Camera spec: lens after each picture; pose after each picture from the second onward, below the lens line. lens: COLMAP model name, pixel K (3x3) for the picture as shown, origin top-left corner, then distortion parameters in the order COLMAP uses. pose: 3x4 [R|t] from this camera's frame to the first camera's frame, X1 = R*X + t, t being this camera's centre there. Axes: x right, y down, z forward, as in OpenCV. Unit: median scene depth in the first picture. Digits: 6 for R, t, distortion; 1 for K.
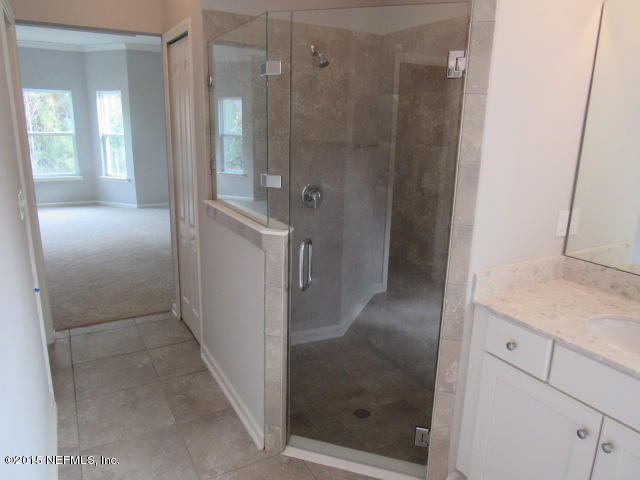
lens RADIAL K [[457.9, 0, 320.0], [0, 457.9, 240.0], [0, 0, 1]] dist [-0.024007, 0.003456]
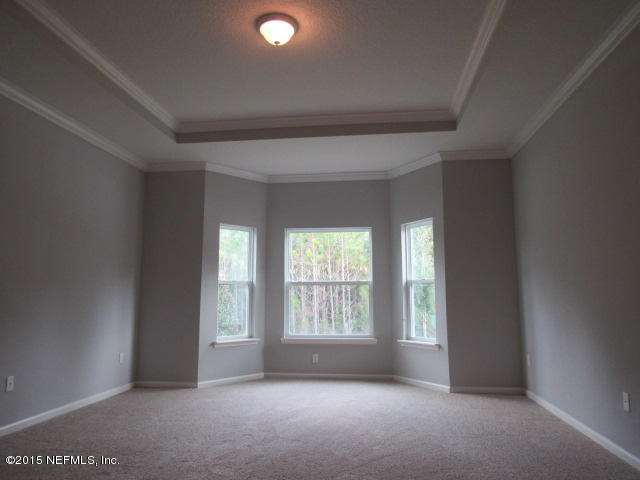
lens RADIAL K [[457.9, 0, 320.0], [0, 457.9, 240.0], [0, 0, 1]] dist [-0.024007, 0.003456]
pose [[0.801545, -0.104461, -0.588740, -0.154190], [-0.127119, 0.932343, -0.338493, -0.030411], [0.584266, 0.346157, 0.734036, 0.365755]]
